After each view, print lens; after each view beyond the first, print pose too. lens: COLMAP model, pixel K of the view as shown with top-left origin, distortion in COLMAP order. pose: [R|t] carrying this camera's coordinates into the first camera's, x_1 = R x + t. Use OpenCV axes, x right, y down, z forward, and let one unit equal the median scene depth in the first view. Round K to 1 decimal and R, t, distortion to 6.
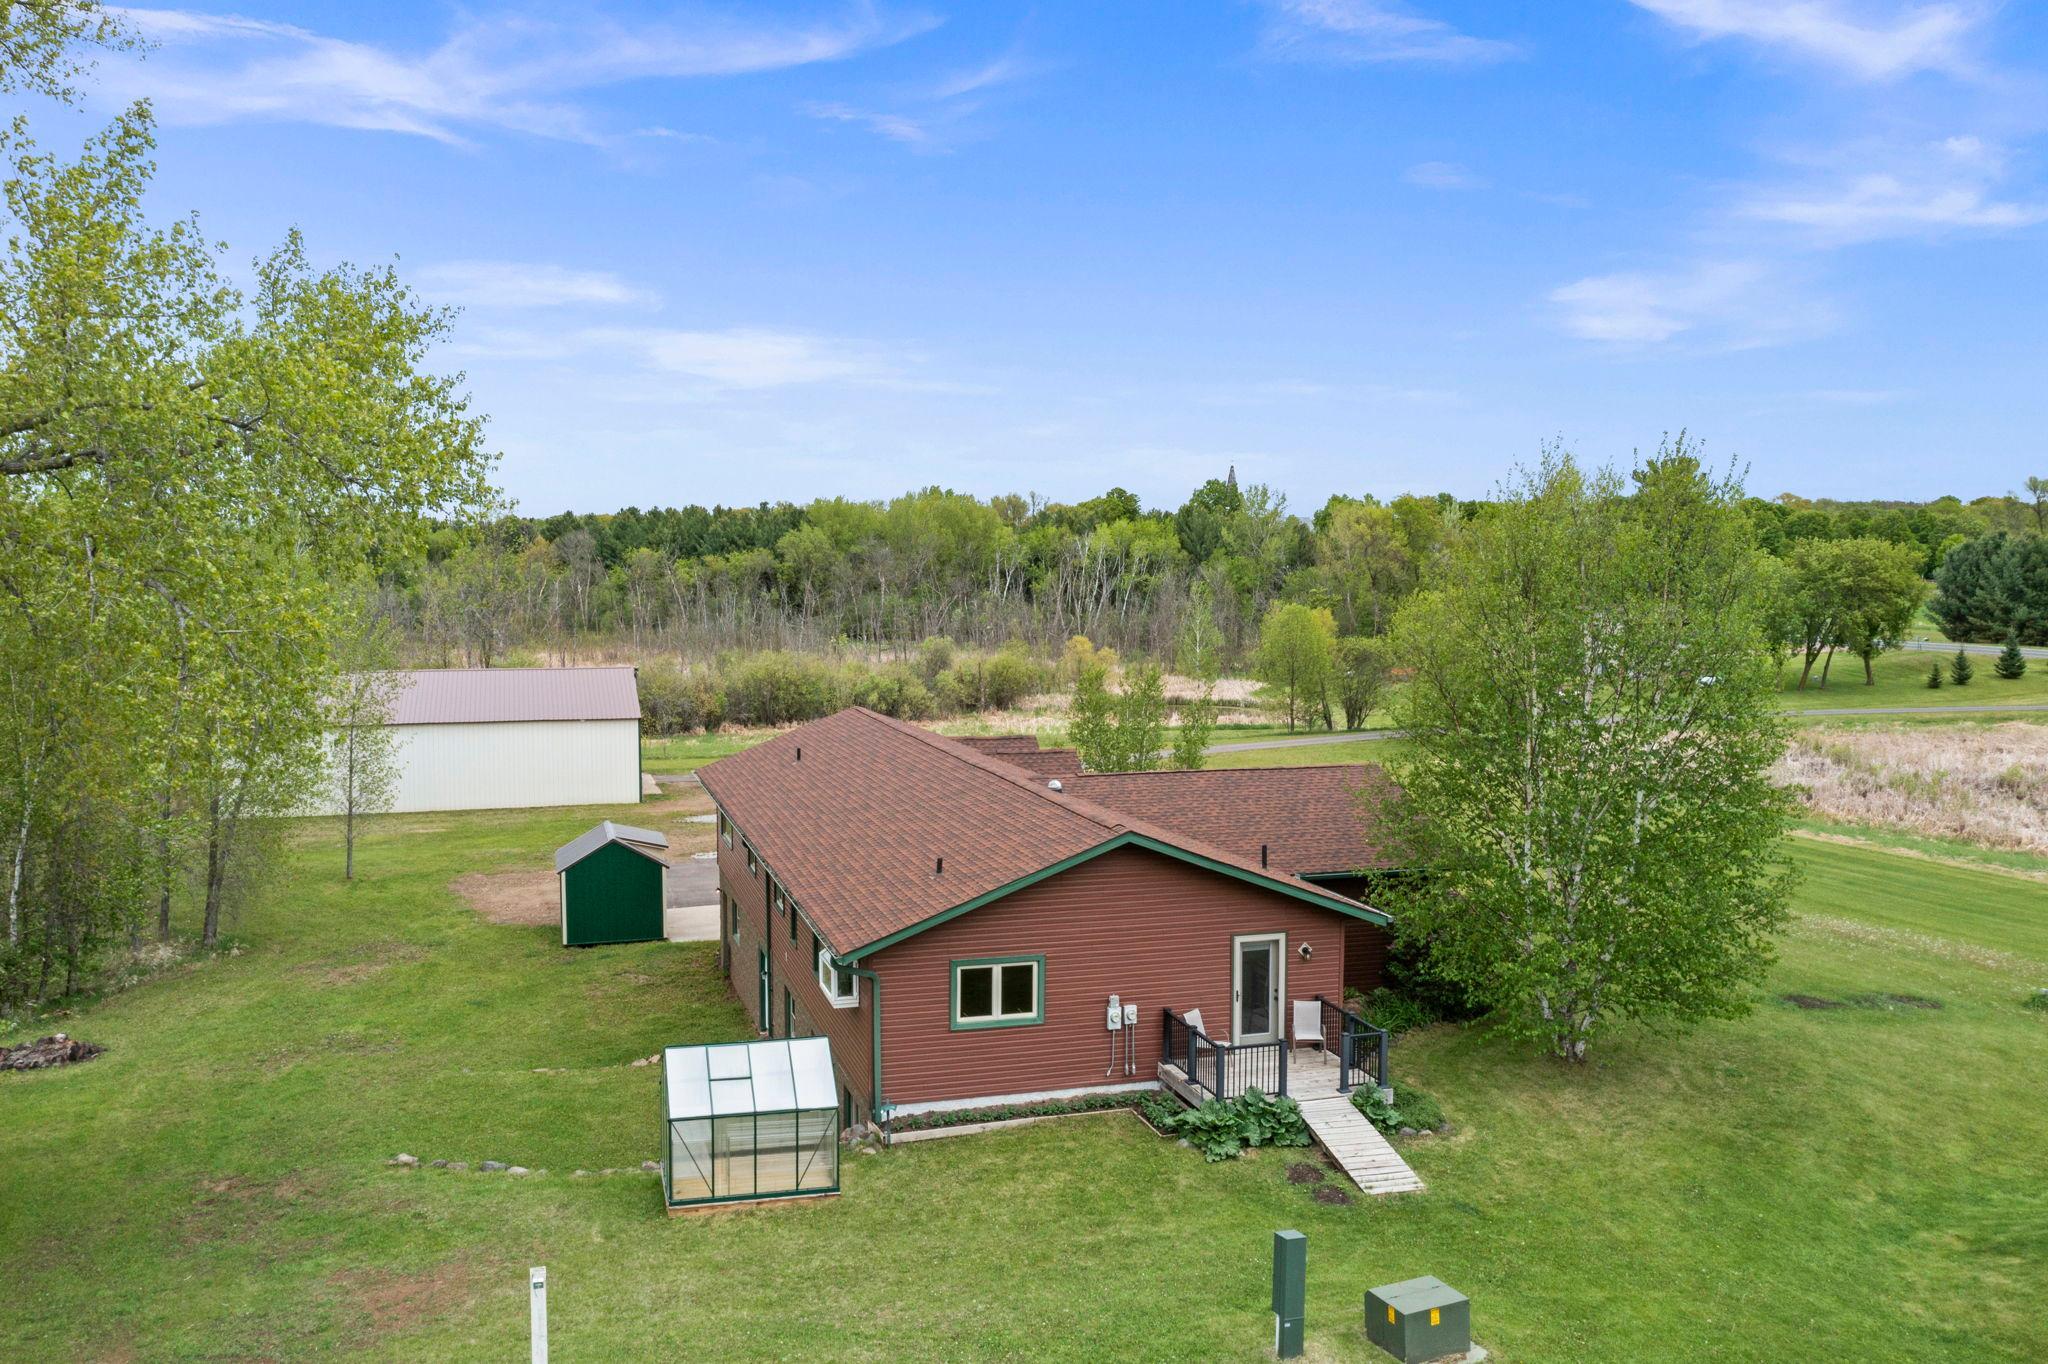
lens RADIAL K [[1736.4, 0, 1024.0], [0, 1736.4, 682.0], [0, 0, 1]] dist [-0.012066, 0.006195]
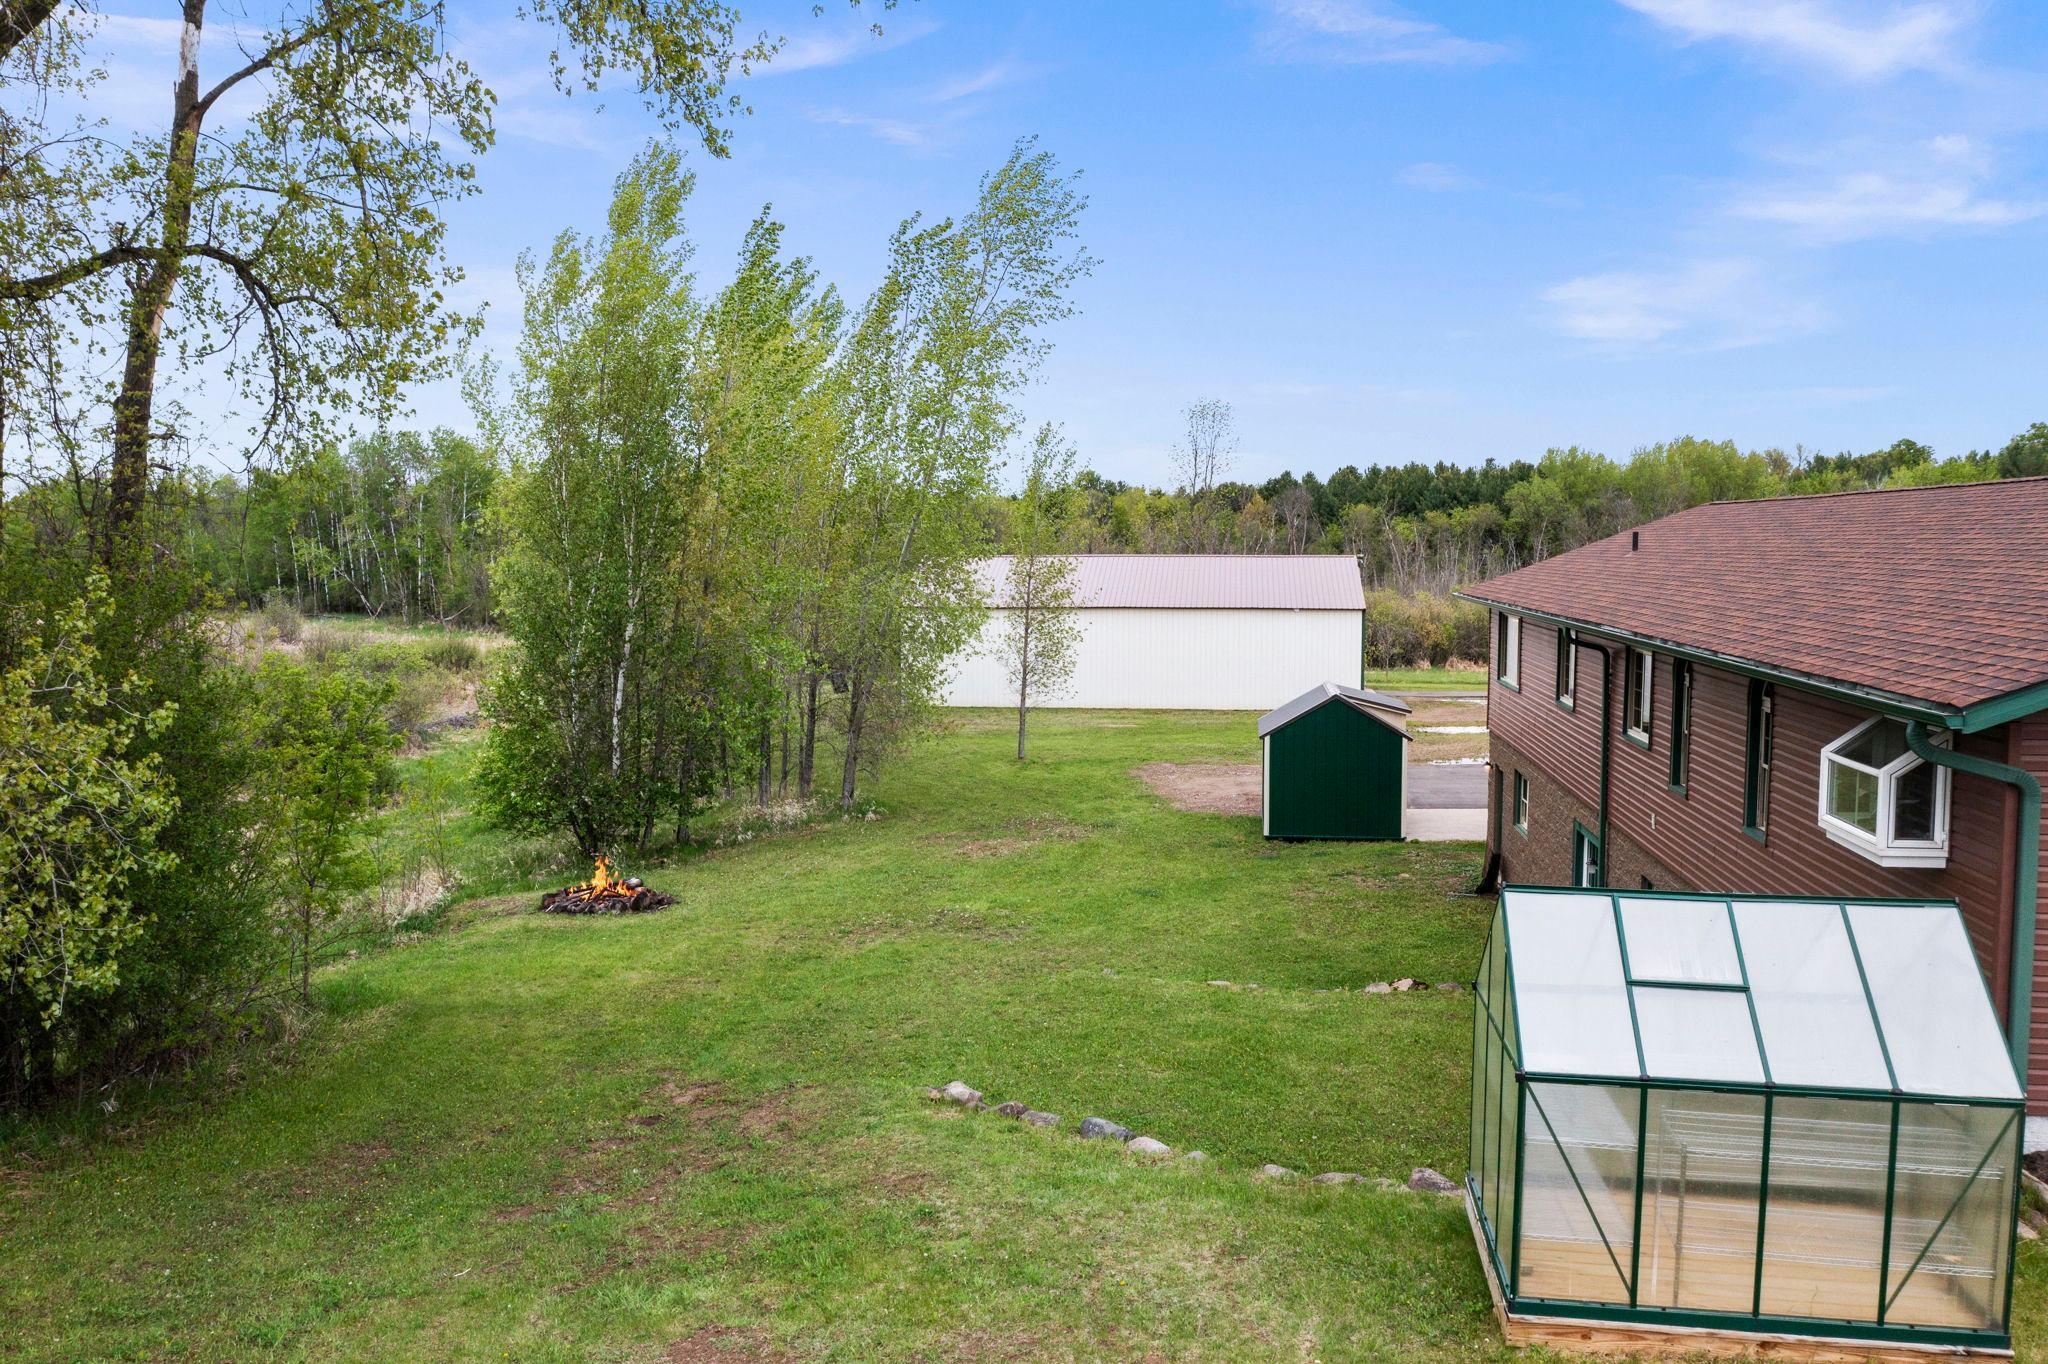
lens RADIAL K [[1619.9, 0, 1014.1], [0, 1619.9, 661.4], [0, 0, 1]] dist [-0.018419, 0.008362]
pose [[0.912530, 0.026836, -0.408128, -0.087577], [-0.033585, 0.999392, -0.009380, 0.091529], [0.407628, 0.022266, 0.912877, 0.342419]]
